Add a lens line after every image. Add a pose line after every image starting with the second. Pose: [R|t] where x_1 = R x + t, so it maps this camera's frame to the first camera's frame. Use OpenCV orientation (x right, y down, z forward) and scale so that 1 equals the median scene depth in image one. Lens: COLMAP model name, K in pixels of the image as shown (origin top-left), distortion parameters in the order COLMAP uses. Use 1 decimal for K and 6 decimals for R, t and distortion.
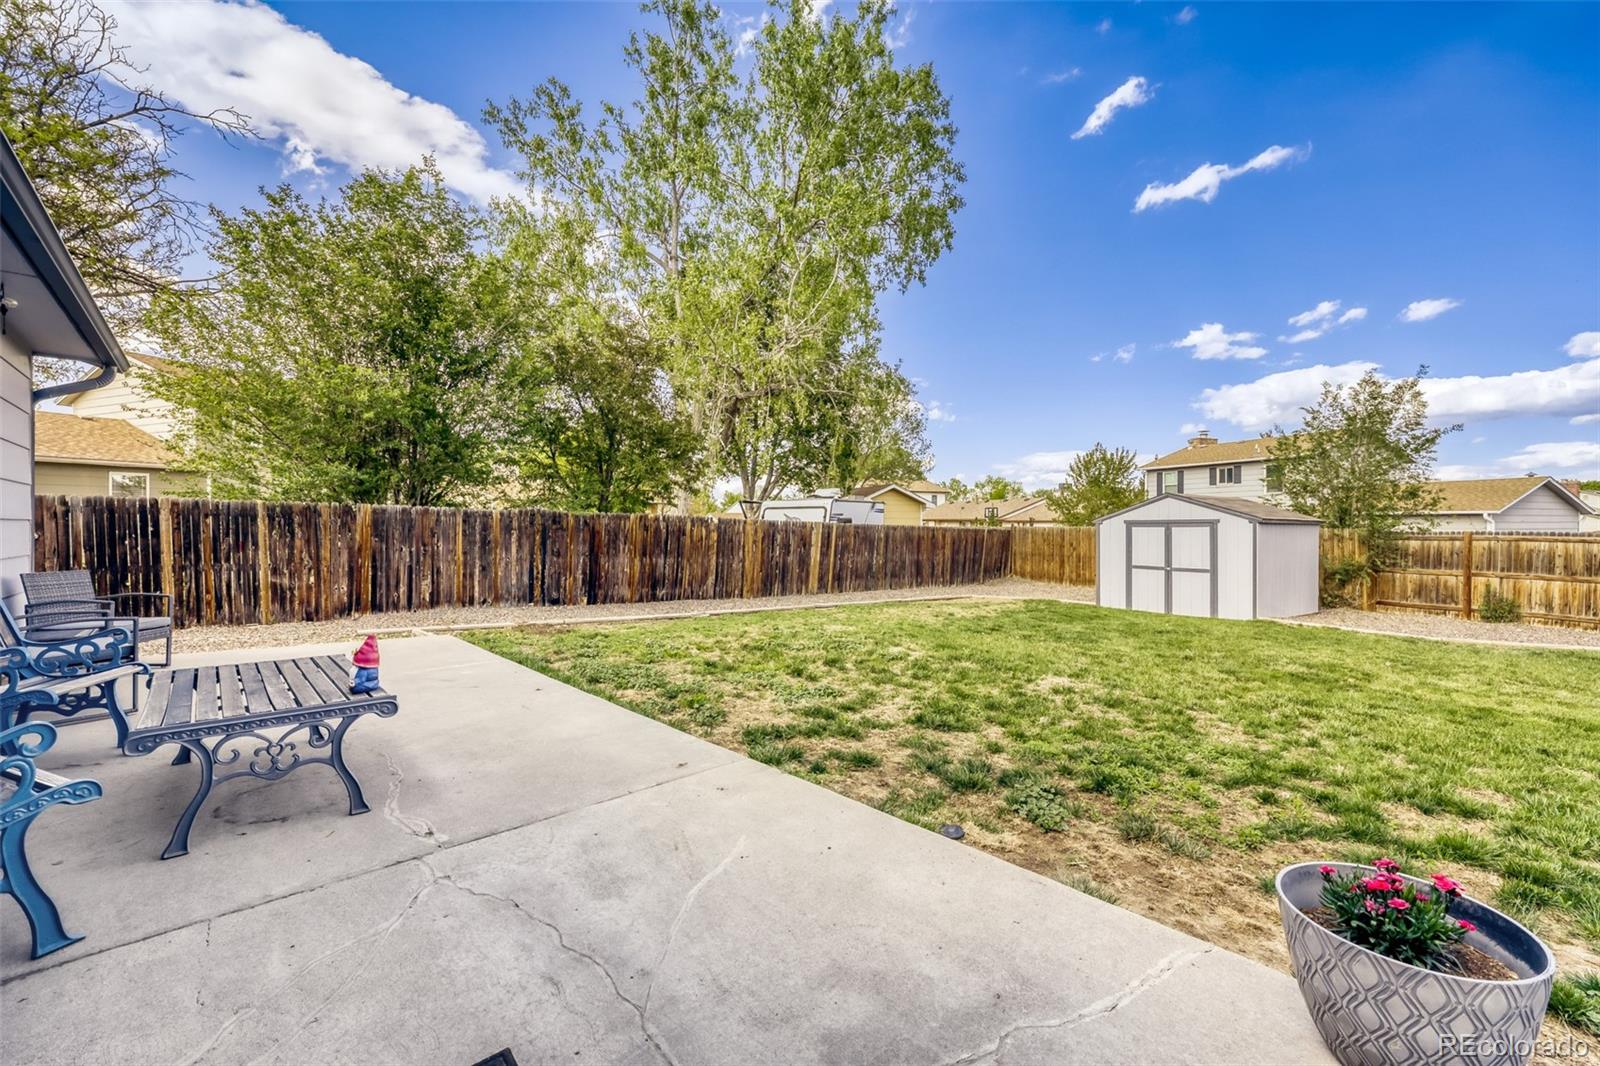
lens RADIAL K [[643.8, 0, 793.6], [0, 643.8, 526.5], [0, 0, 1]] dist [0.001091, 0.000096]
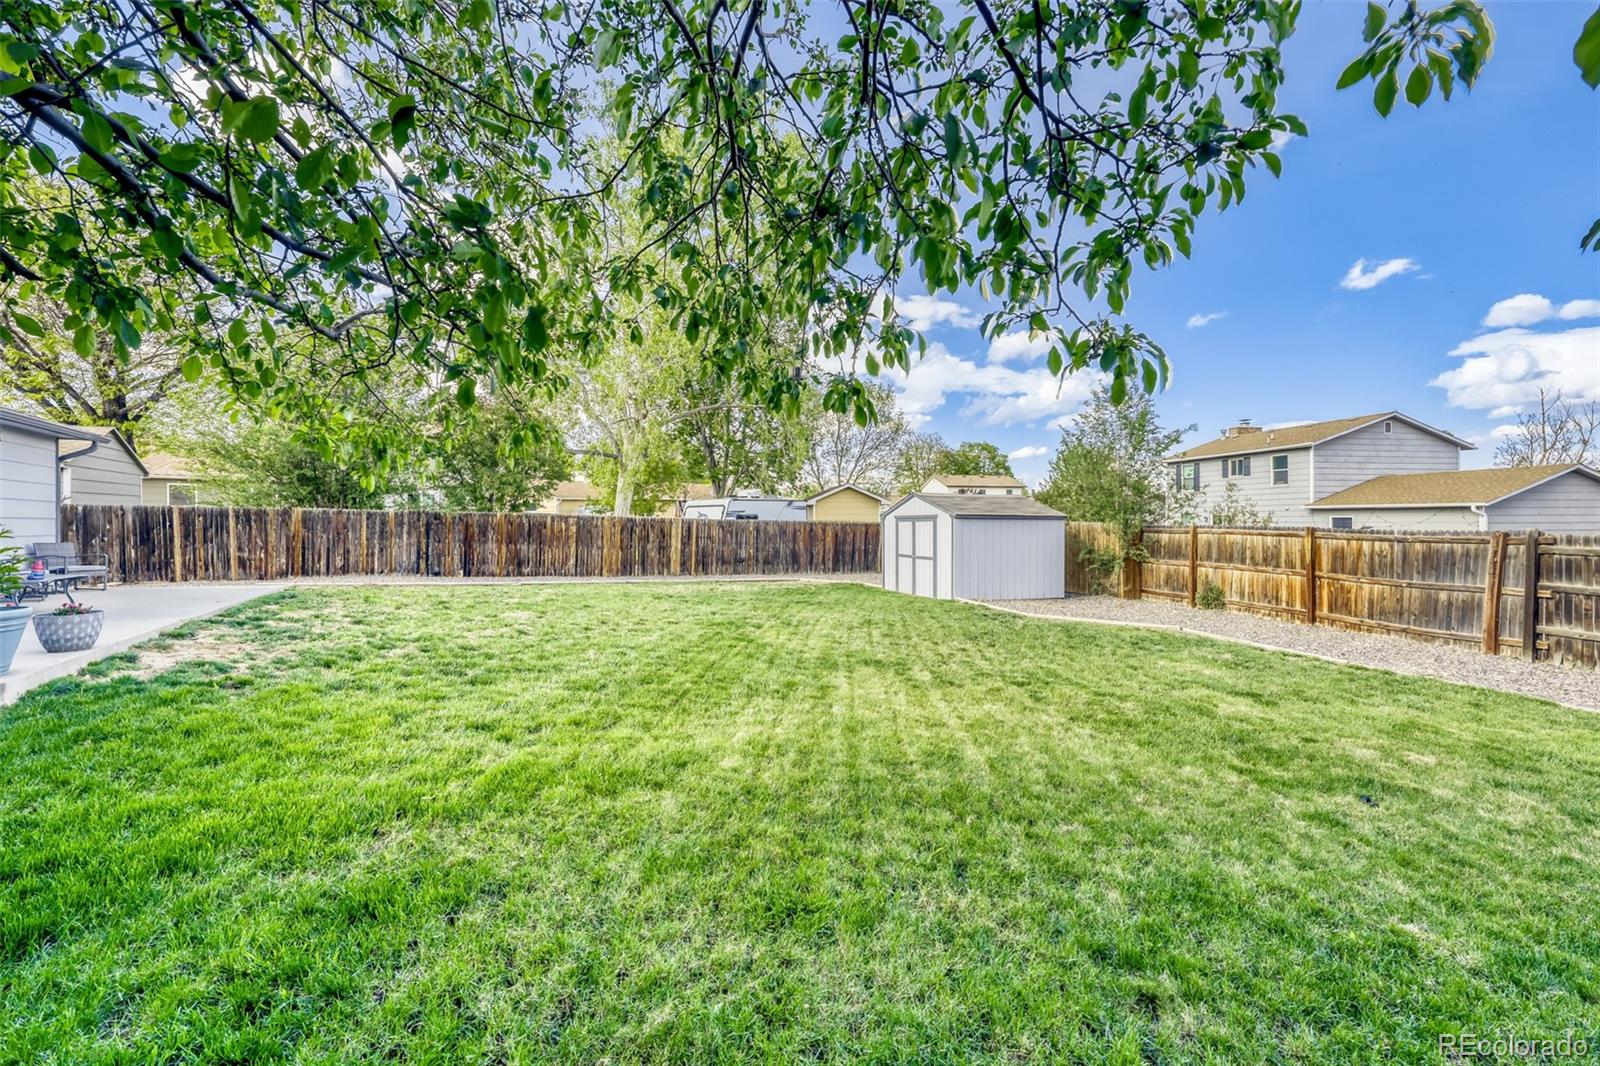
lens RADIAL K [[643.8, 0, 793.6], [0, 643.8, 526.5], [0, 0, 1]] dist [0.001091, 0.000096]
pose [[0.975714, -0.000152, -0.219048, 0.705019], [0.001740, 0.999974, 0.007058, 0.001504], [0.219041, -0.007268, 0.975689, -0.227196]]
